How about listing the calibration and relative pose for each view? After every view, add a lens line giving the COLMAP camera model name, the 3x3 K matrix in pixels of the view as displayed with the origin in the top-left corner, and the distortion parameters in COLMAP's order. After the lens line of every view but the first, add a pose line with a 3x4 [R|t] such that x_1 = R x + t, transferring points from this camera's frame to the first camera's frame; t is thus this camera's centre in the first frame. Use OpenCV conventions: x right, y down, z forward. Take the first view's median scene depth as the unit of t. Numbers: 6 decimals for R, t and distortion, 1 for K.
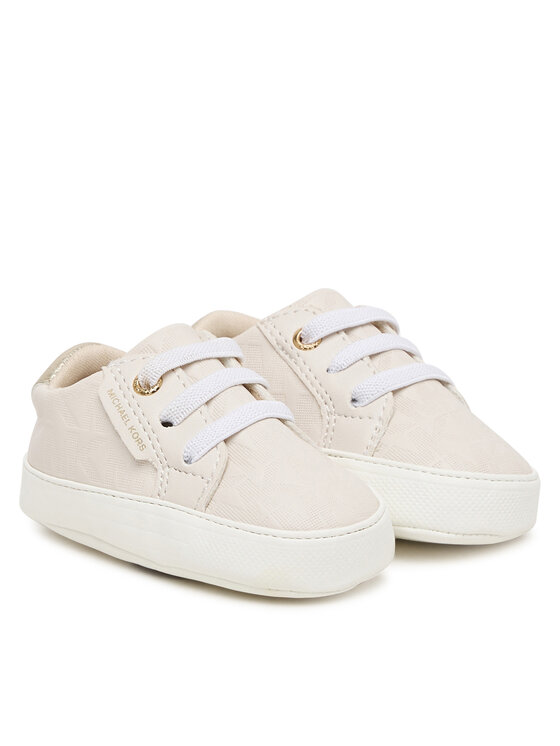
lens RADIAL K [[2196.2, 0, 280.2], [0, 2196.2, 372.9], [0, 0, 1]] dist [0.114877, 0.000000]
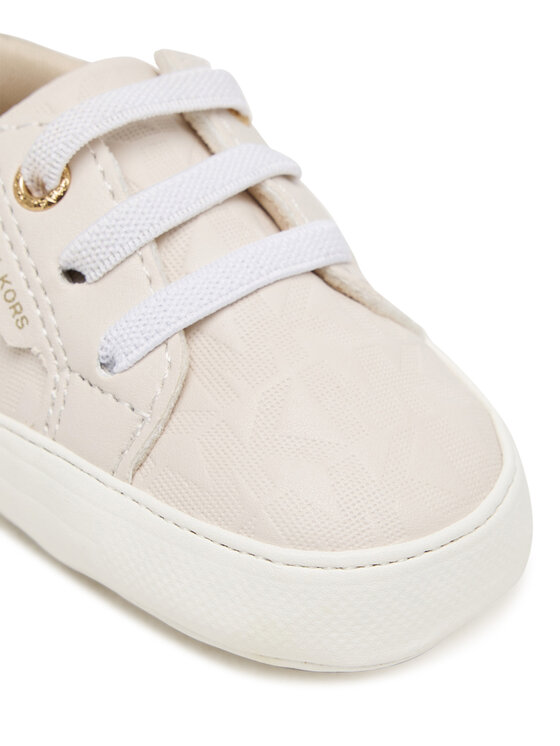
lens RADIAL K [[1946.0, 0, 279.2], [0, 1946.0, 373.2], [0, 0, 1]] dist [-0.104494, 0.000000]
pose [[0.995846, 0.071820, -0.055975, 0.019661], [-0.054524, 0.962667, 0.265141, -0.073570], [0.072928, -0.260987, 0.962584, 0.592523]]
